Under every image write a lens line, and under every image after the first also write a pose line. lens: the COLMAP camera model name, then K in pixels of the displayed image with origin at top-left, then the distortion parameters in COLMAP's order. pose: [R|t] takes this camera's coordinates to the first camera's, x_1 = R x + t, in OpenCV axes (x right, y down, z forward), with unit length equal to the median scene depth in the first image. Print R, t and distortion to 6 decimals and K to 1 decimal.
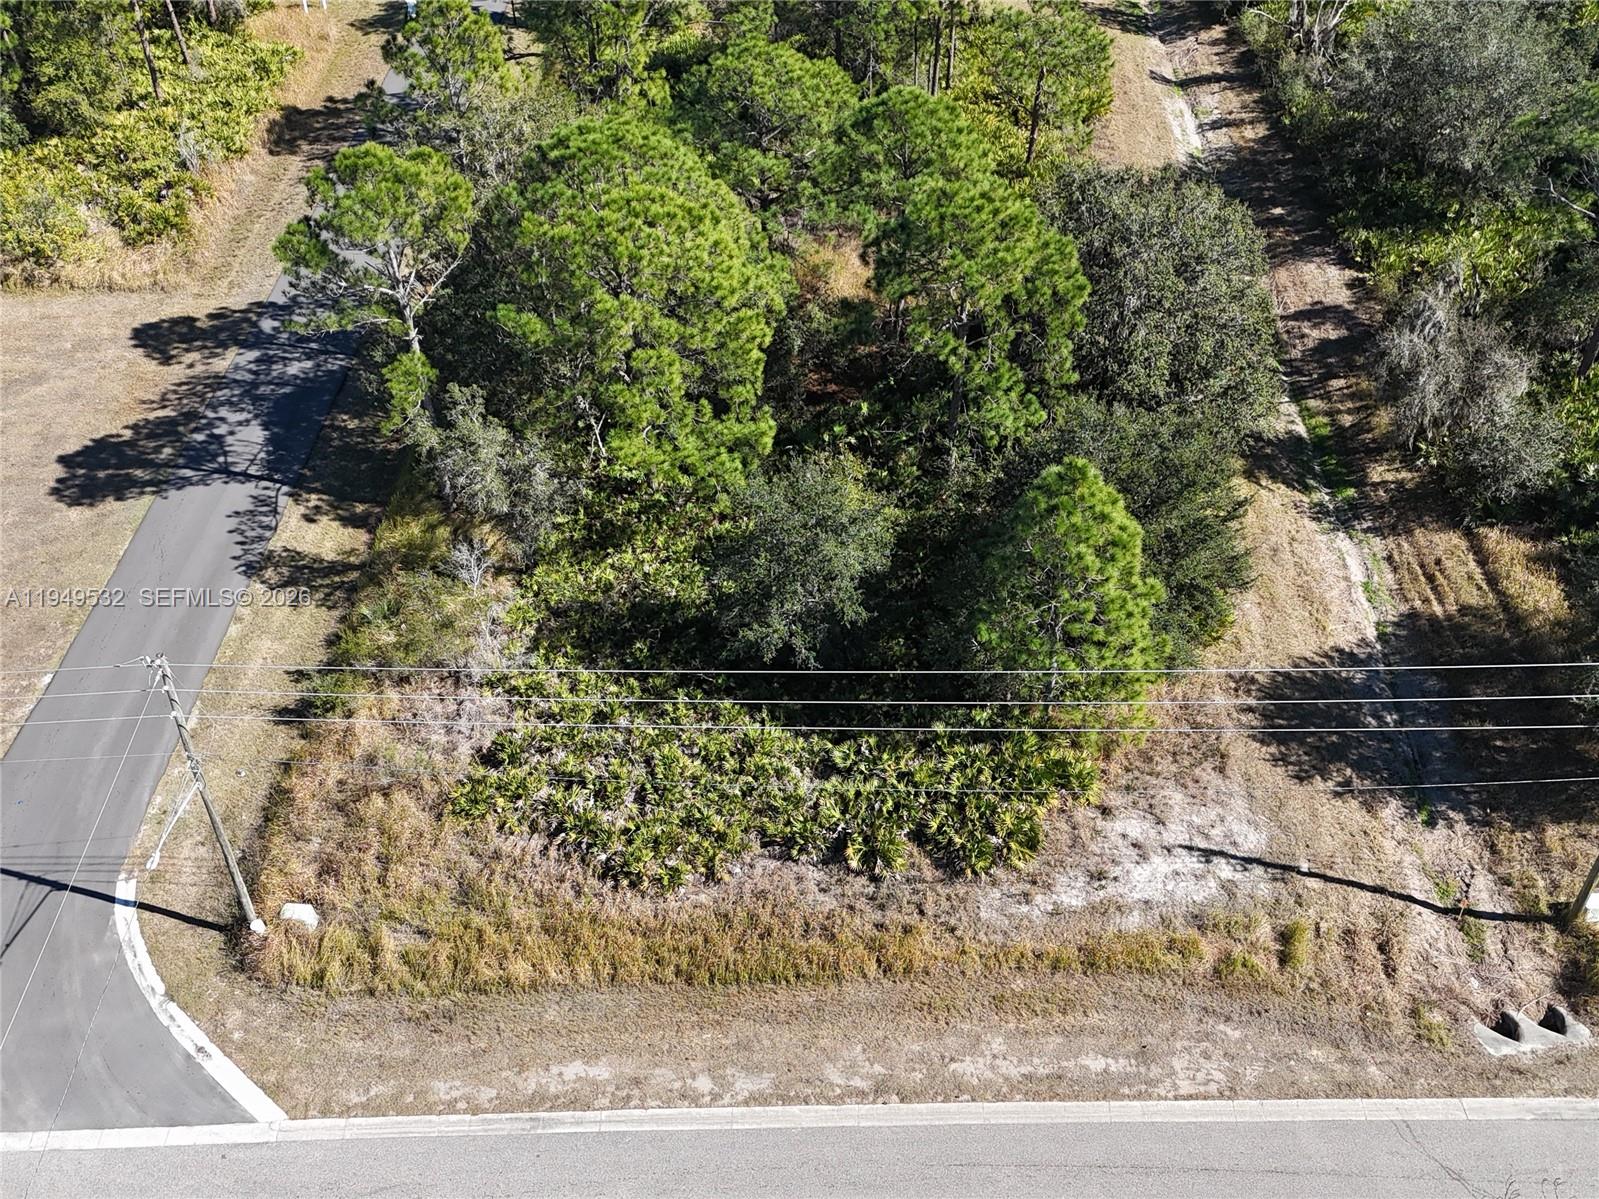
lens RADIAL K [[1578.1, 0, 799.2], [0, 1578.1, 601.8], [0, 0, 1]] dist [0.037025, 0.000000]
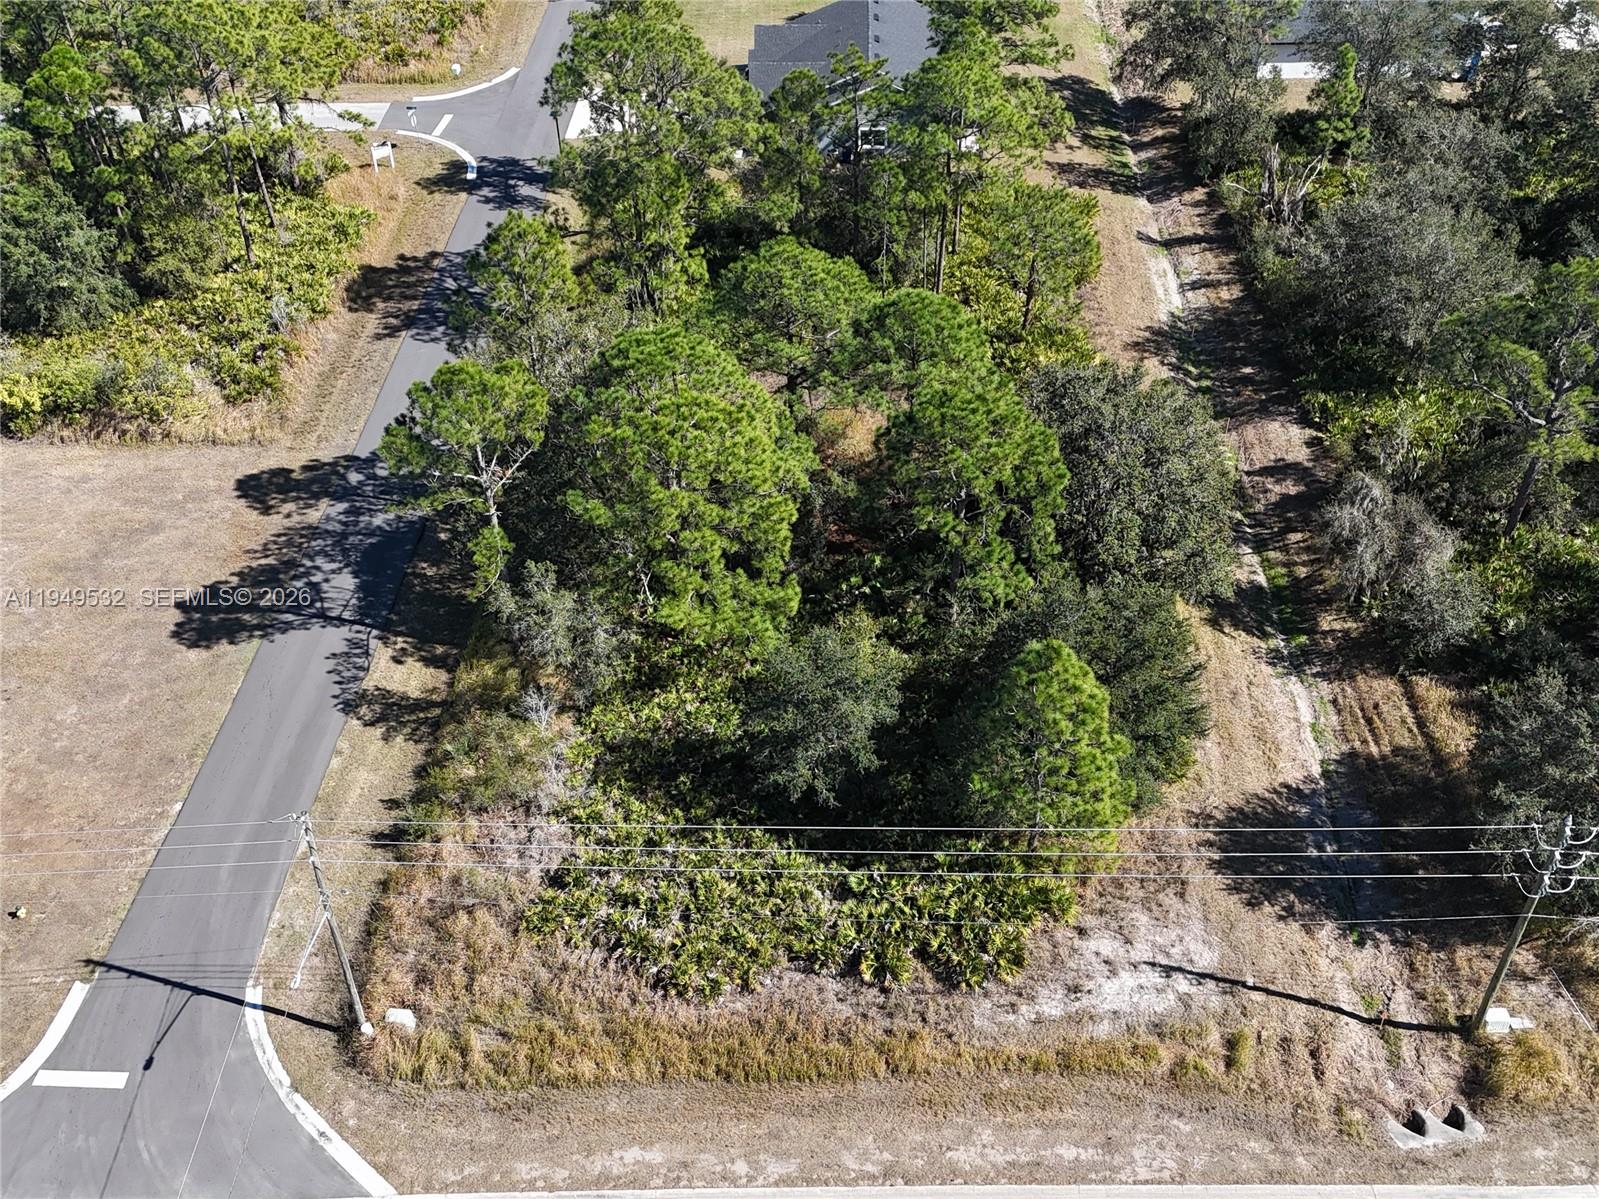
lens RADIAL K [[1578.1, 0, 797.9], [0, 1578.1, 594.9], [0, 0, 1]] dist [0.037025, 0.000000]
pose [[0.999925, 0.004040, -0.011593, -0.004122], [-0.004456, 0.999338, -0.036109, -0.072613], [0.011440, 0.036158, 0.999281, -0.182516]]
